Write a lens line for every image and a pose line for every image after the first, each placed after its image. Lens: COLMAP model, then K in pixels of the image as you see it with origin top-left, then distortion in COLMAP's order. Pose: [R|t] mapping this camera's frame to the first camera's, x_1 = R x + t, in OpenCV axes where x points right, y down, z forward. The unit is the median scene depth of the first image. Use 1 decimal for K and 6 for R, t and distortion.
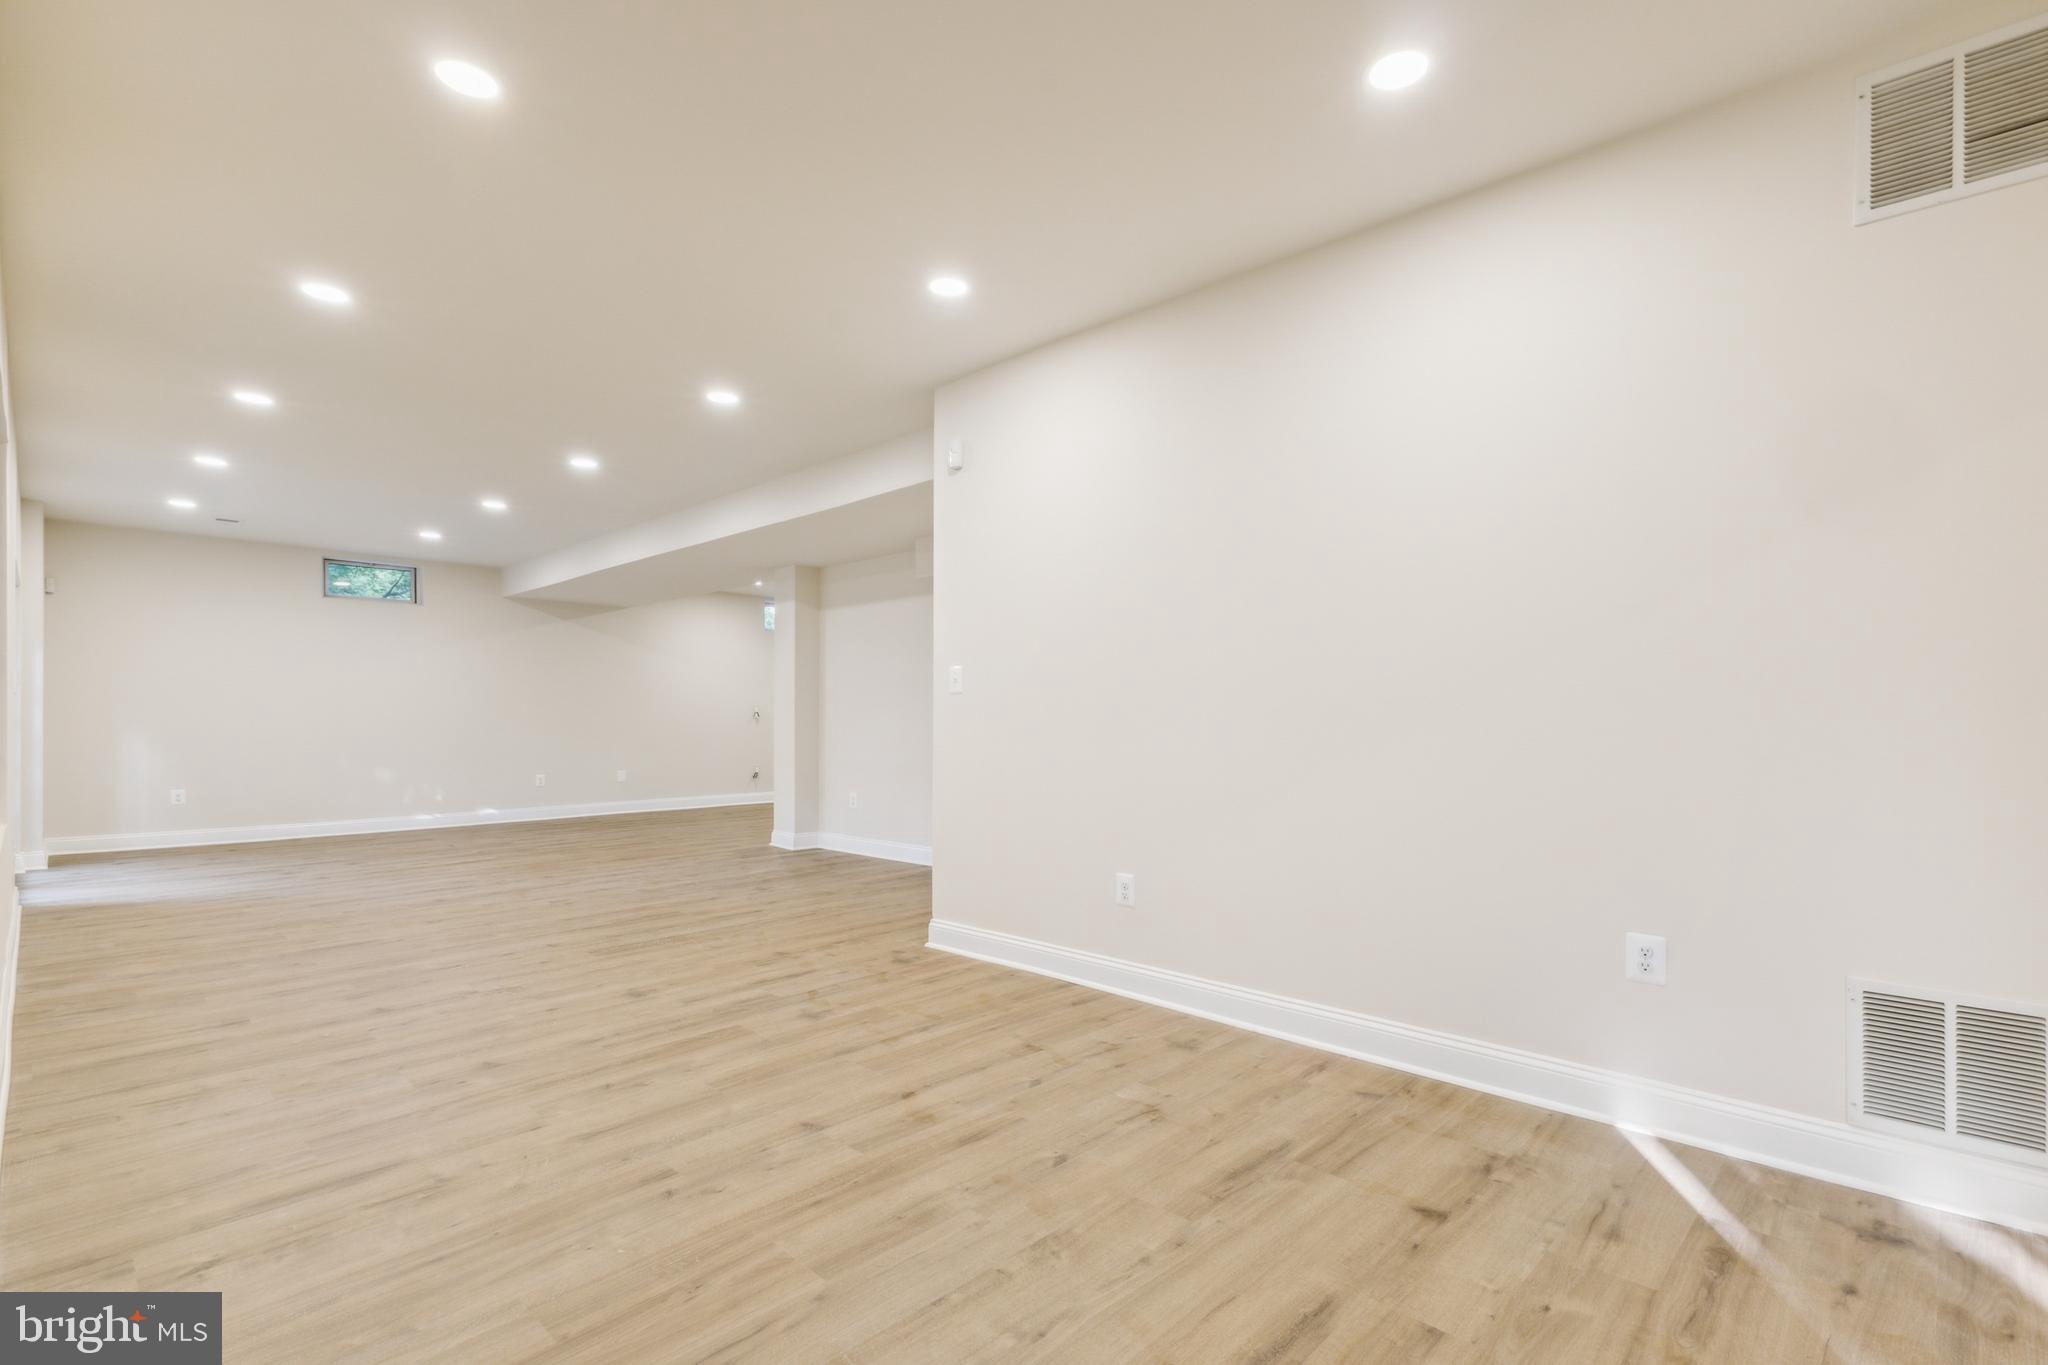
lens RADIAL K [[926.7, 0, 1018.5], [0, 926.7, 694.2], [0, 0, 1]] dist [0.009233, -0.002556]
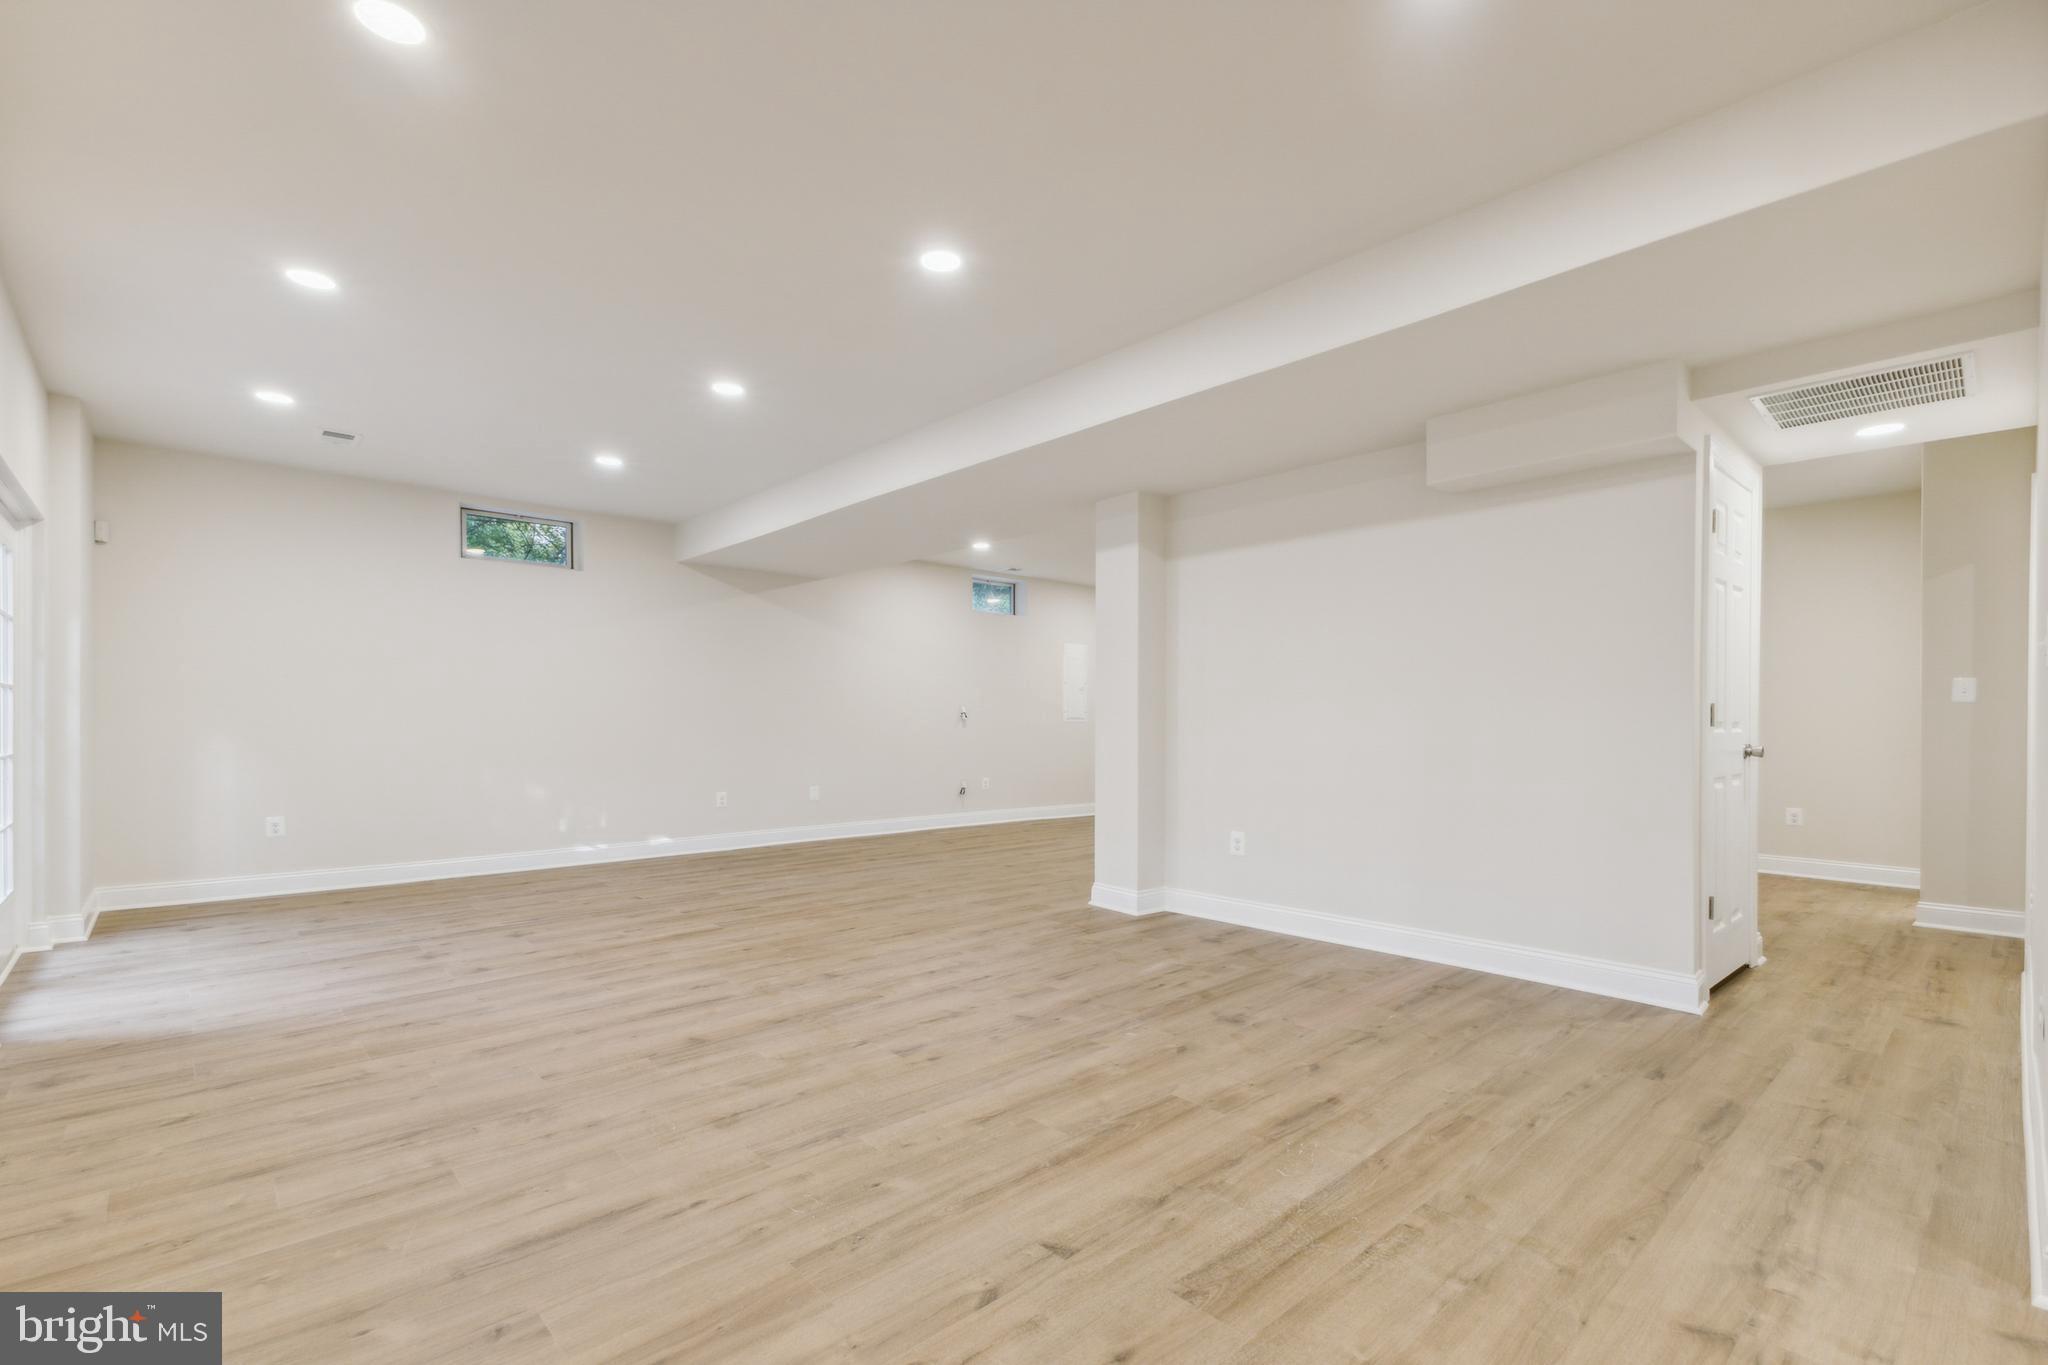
lens RADIAL K [[926.7, 0, 1029.2], [0, 926.7, 697.3], [0, 0, 1]] dist [0.009233, -0.002556]
pose [[0.997761, -0.000512, -0.066884, -0.272207], [0.000573, 0.999999, 0.000902, 0.009416], [0.066884, -0.000938, 0.997760, 0.321660]]
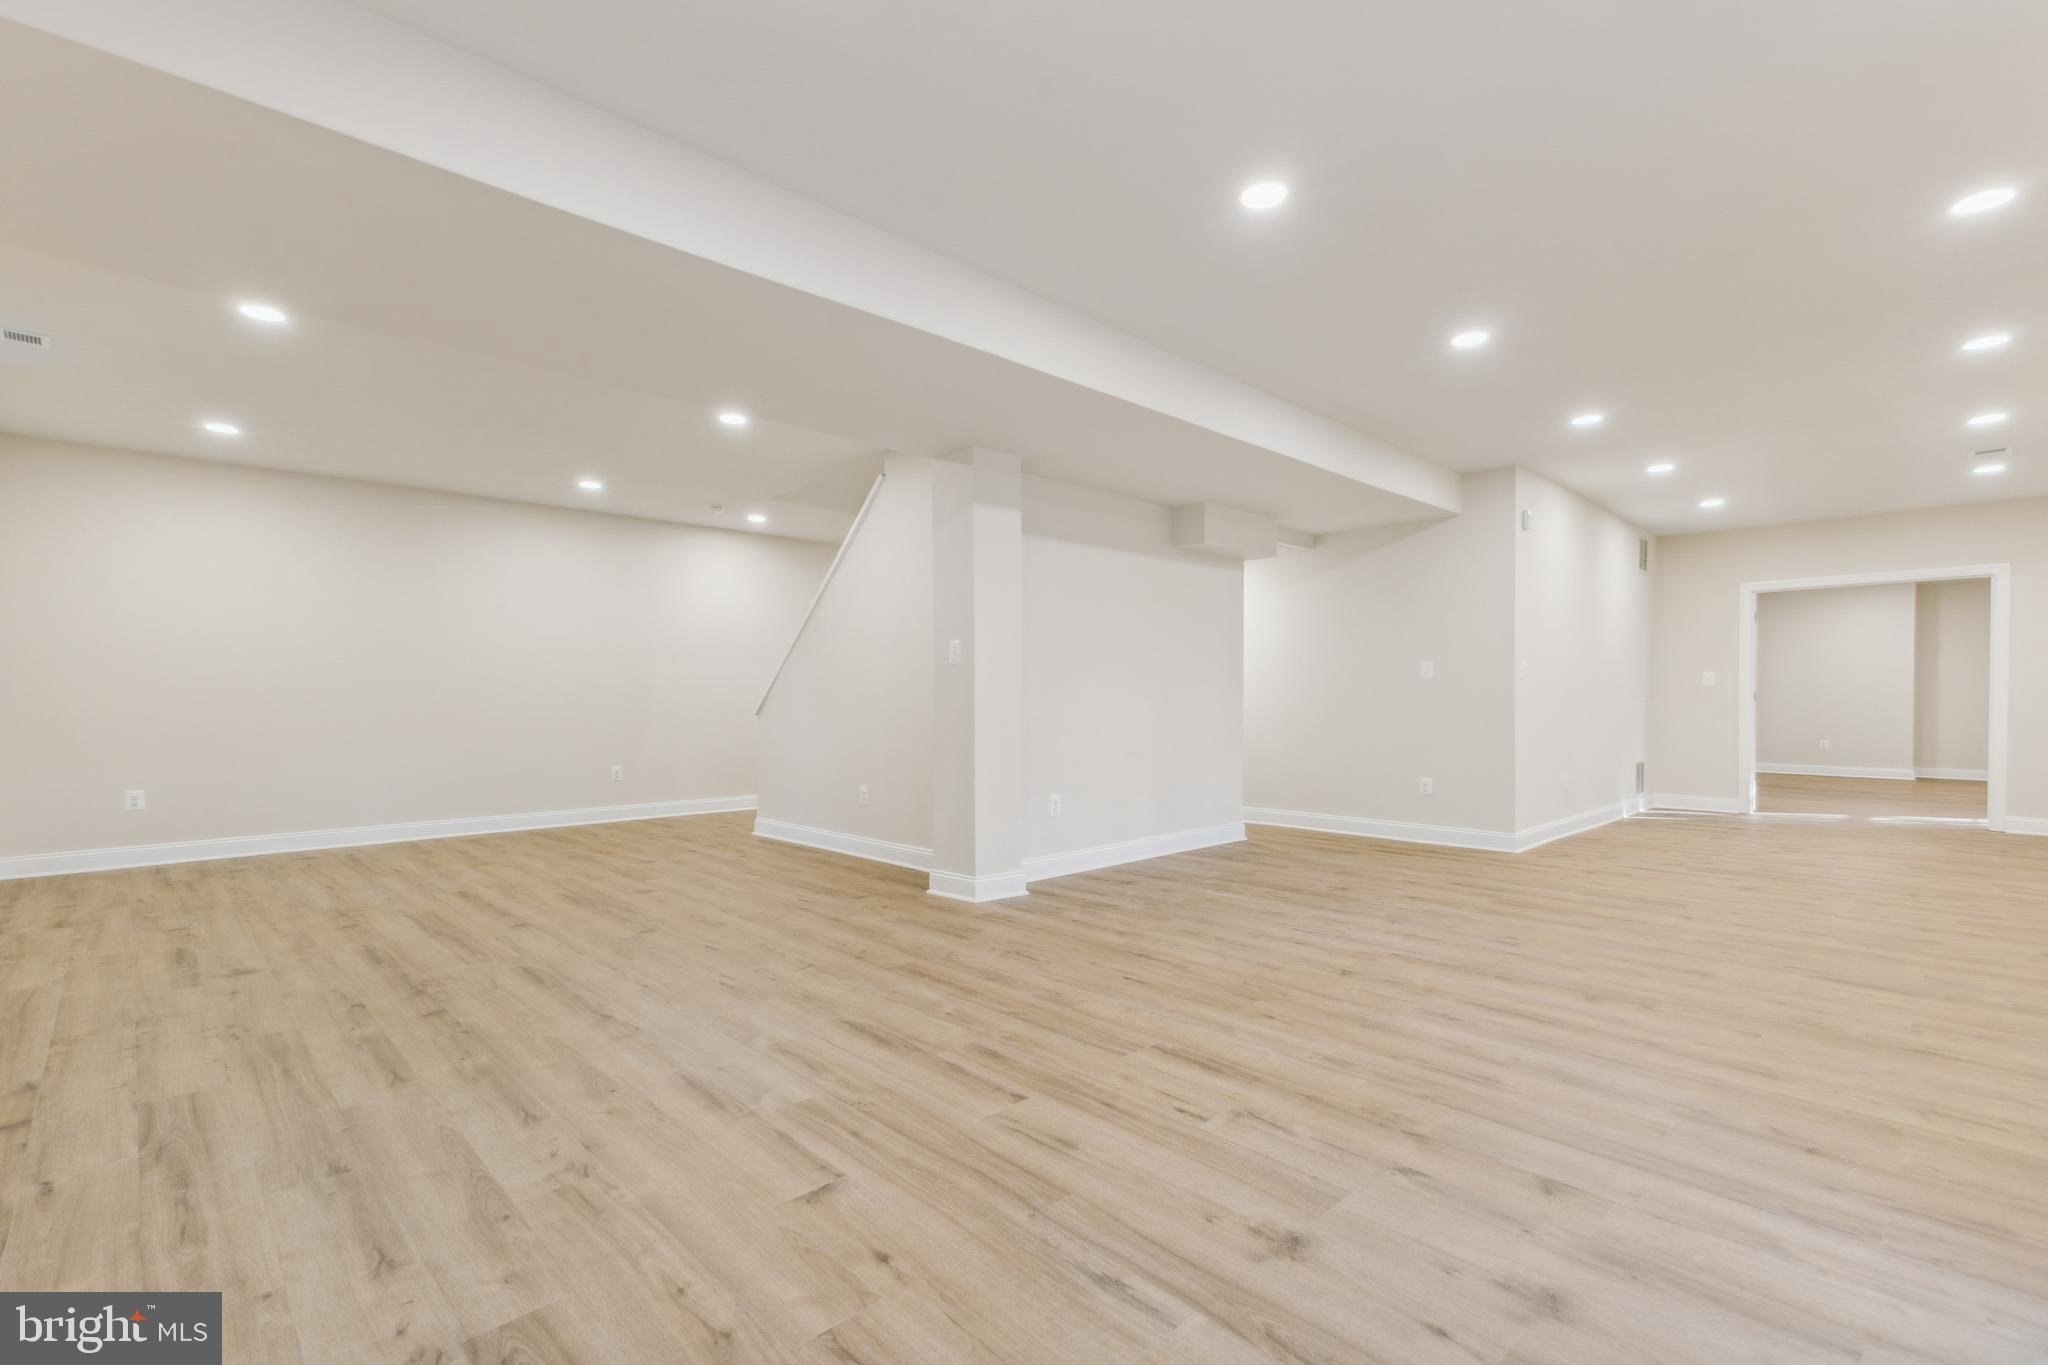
lens RADIAL K [[926.7, 0, 1021.4], [0, 926.7, 683.5], [0, 0, 1]] dist [0.009233, -0.002556]
pose [[0.043978, 0.014236, 0.998931, -0.887697], [-0.026072, 0.999574, -0.013098, 0.027030], [-0.998692, -0.025468, 0.044331, 0.964717]]
